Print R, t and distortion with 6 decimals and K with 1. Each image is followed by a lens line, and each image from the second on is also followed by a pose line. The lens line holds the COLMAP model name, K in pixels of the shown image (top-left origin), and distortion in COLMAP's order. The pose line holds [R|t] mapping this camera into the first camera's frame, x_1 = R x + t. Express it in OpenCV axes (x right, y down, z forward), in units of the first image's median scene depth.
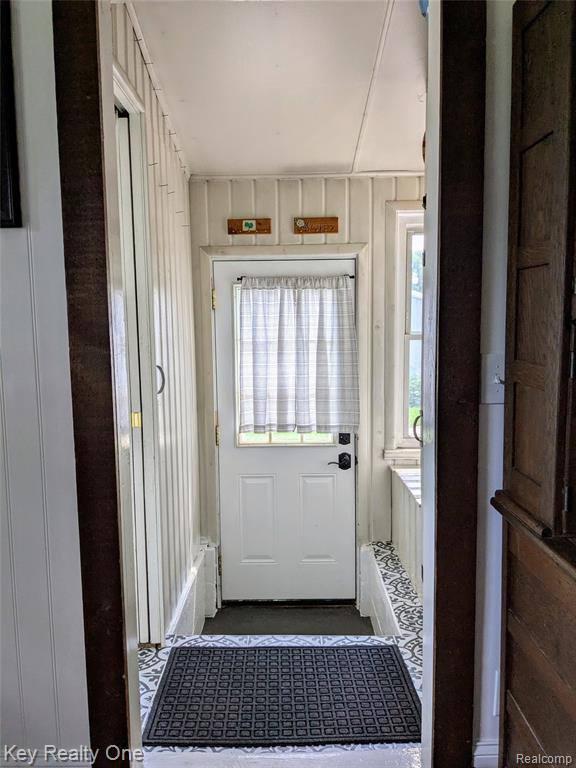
lens RADIAL K [[606.0, 0, 286.5], [0, 606.0, 384.8], [0, 0, 1]] dist [0.036602, -0.075131]
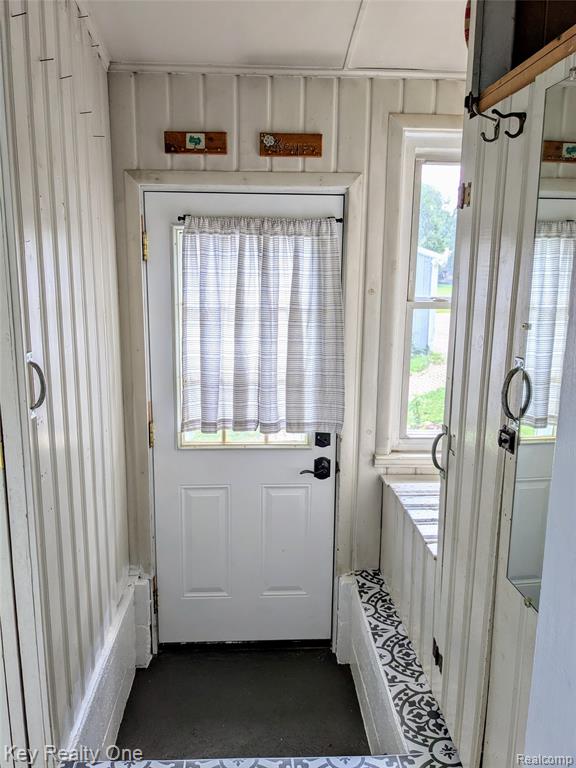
lens RADIAL K [[606.0, 0, 286.9], [0, 606.0, 380.5], [0, 0, 1]] dist [0.036602, -0.075131]
pose [[0.997637, 0.012248, 0.067601, -0.000558], [-0.018336, 0.995756, 0.090189, -0.052207], [-0.066209, -0.091216, 0.993628, 0.268763]]
